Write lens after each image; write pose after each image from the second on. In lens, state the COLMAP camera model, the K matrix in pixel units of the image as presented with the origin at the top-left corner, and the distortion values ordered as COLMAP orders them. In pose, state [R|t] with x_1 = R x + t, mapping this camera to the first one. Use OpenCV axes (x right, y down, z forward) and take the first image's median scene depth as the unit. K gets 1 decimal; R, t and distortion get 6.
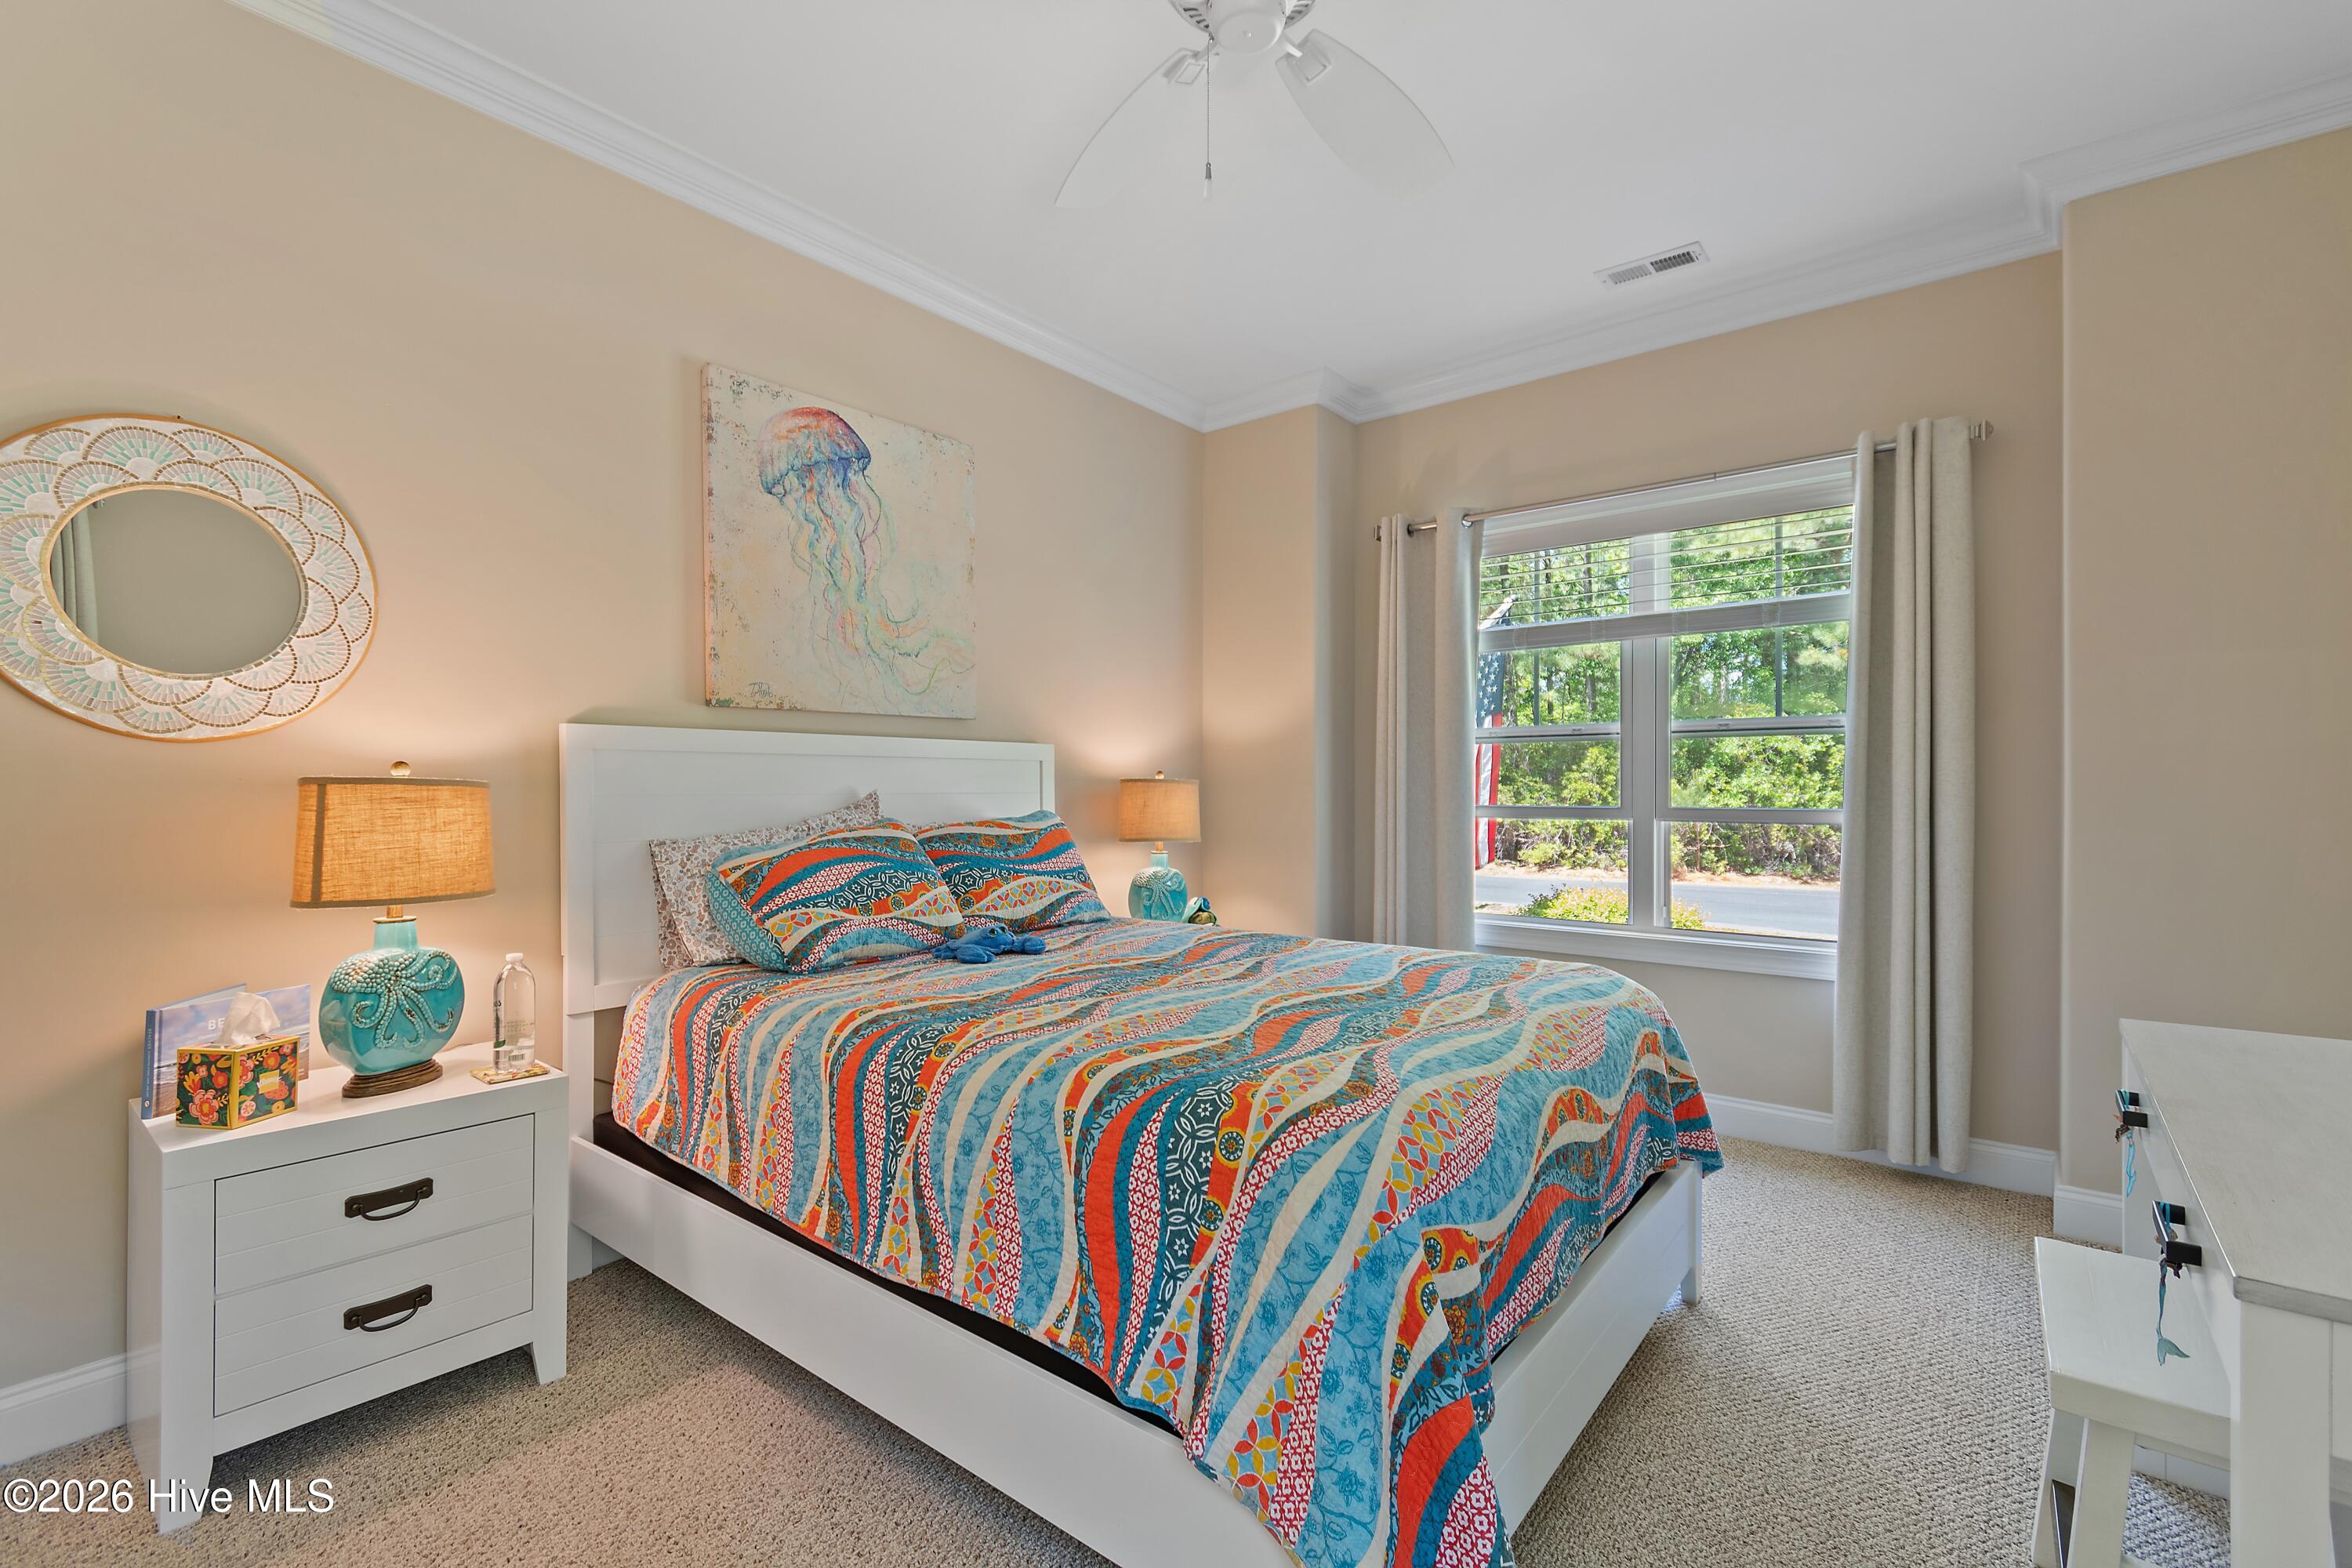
lens RADIAL K [[1036.0, 0, 1169.5], [0, 1036.0, 785.8], [0, 0, 1]] dist [0.004441, -0.003084]
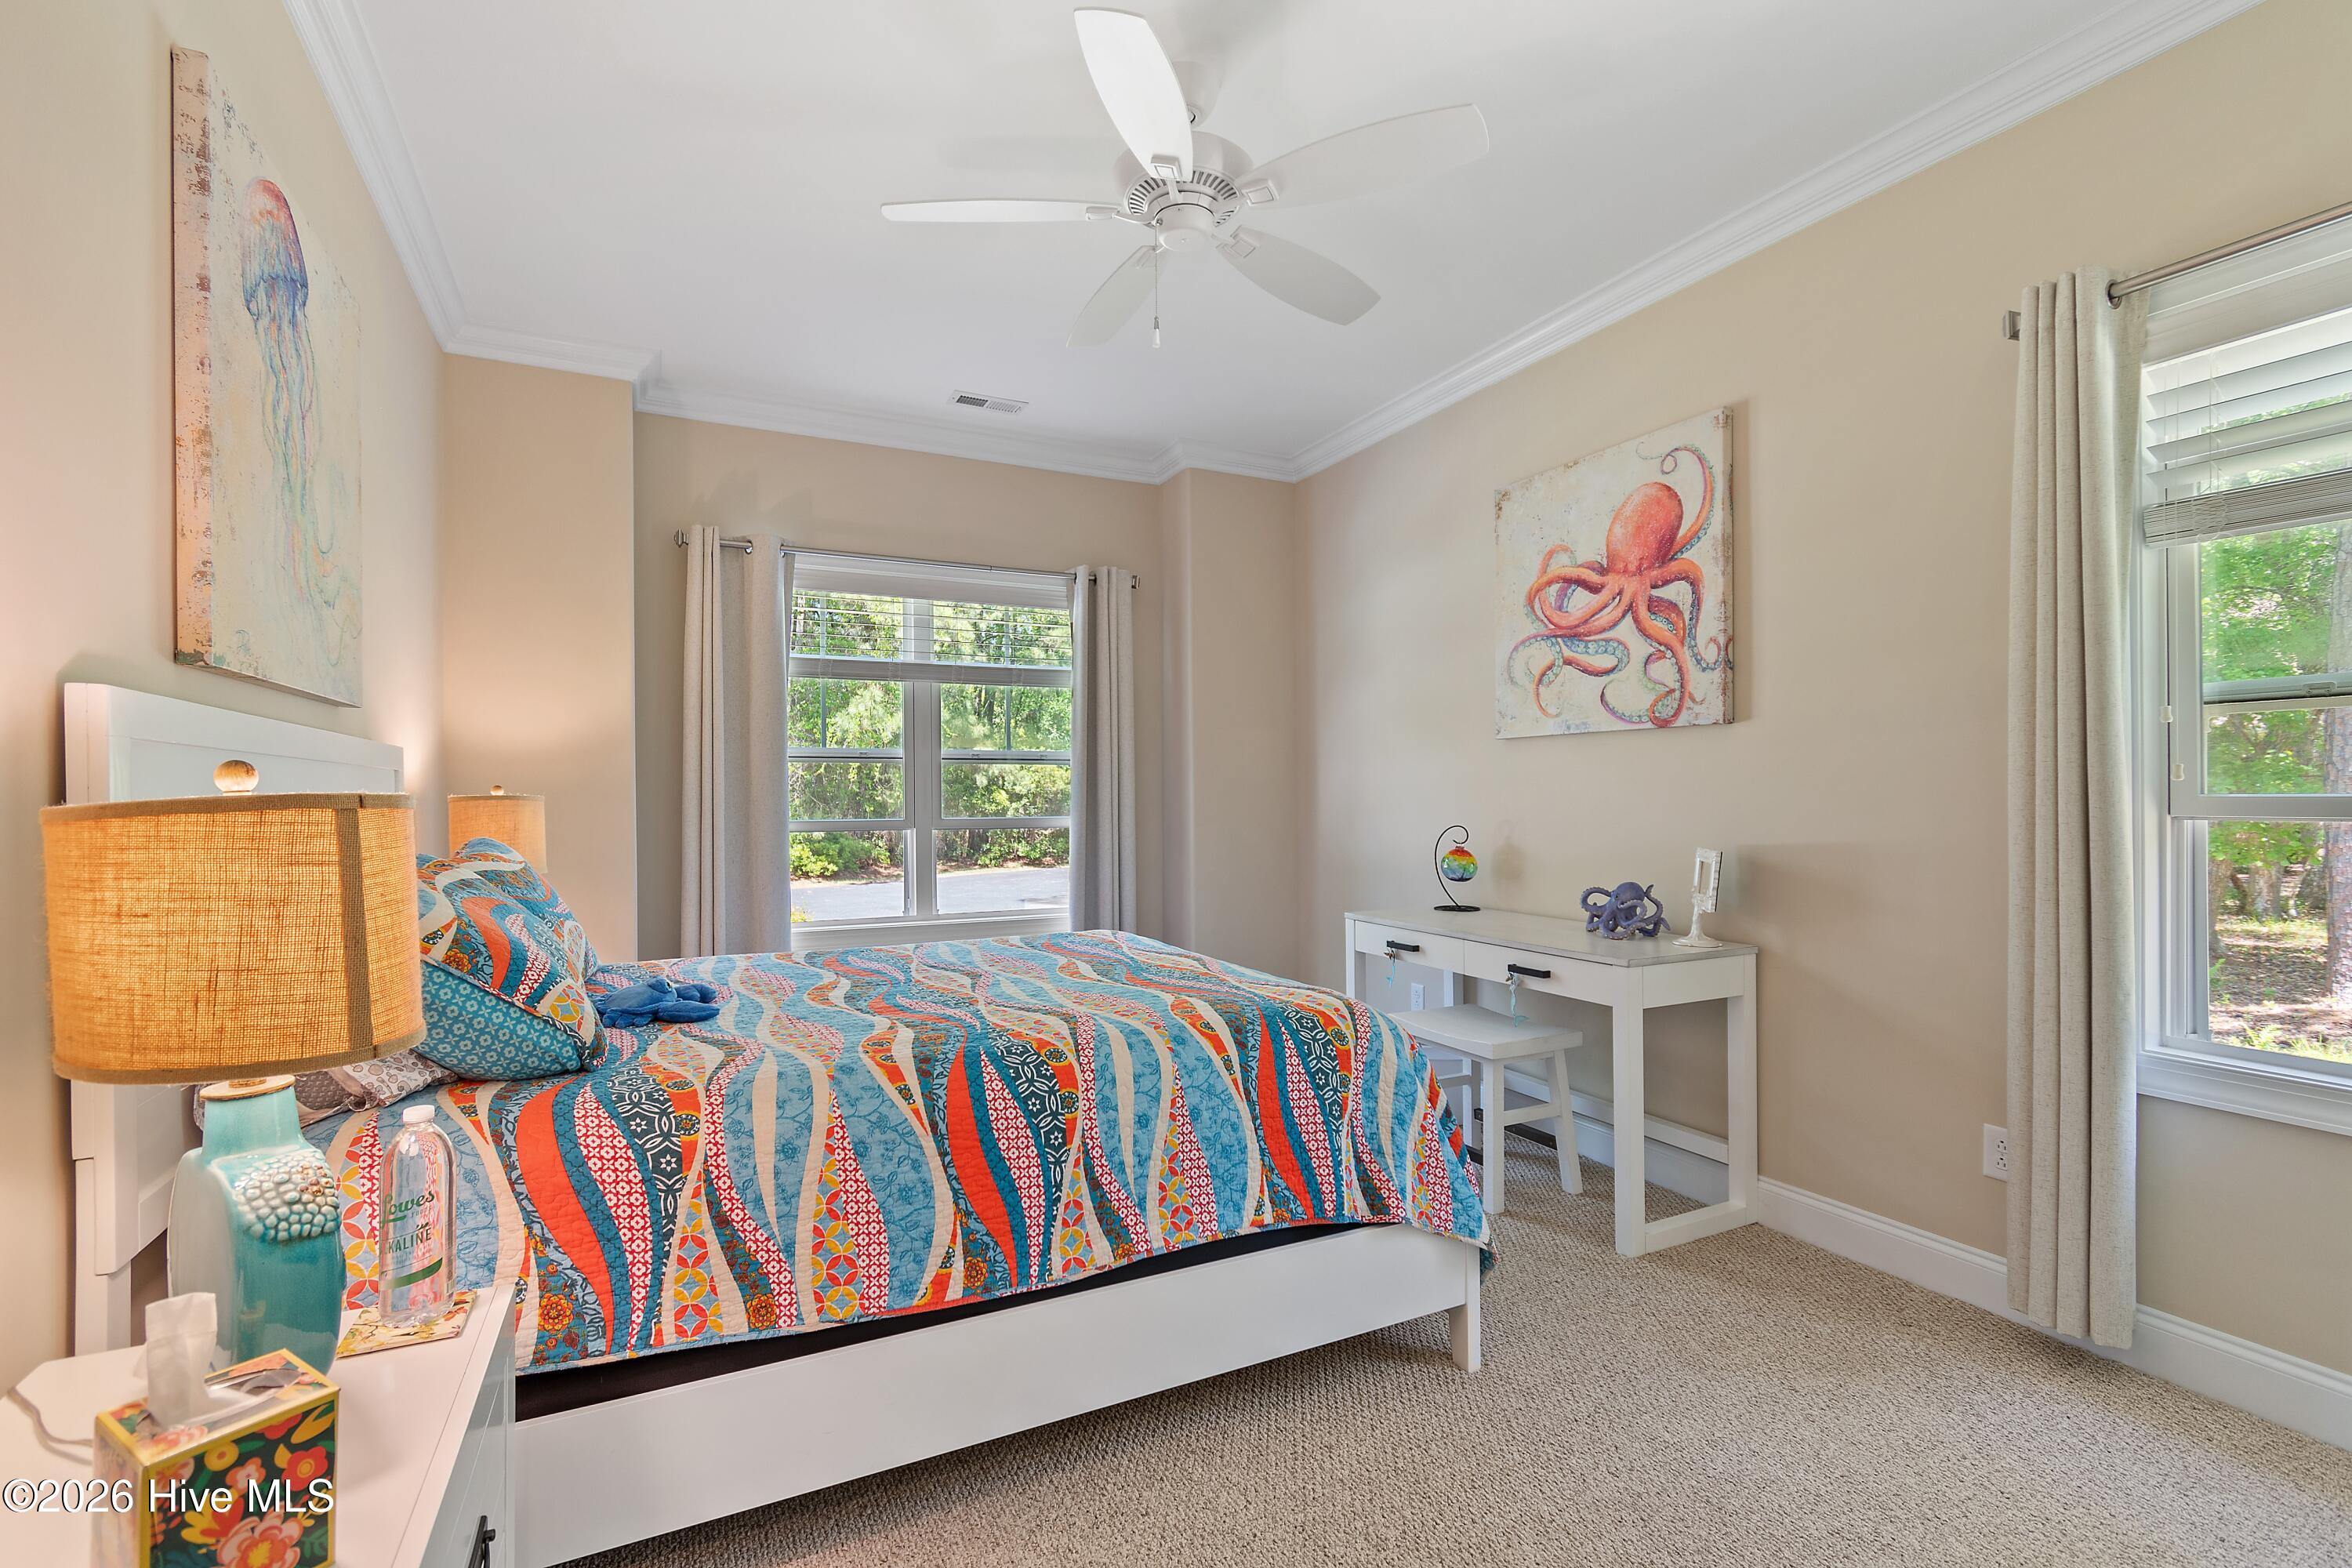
lens RADIAL K [[1036.0, 0, 1169.6], [0, 1036.0, 792.6], [0, 0, 1]] dist [0.004441, -0.003084]
pose [[0.423776, 0.003408, 0.905761, -1.077788], [0.005546, 0.999964, -0.006358, -0.003251], [-0.905750, 0.007718, 0.423742, 0.435428]]
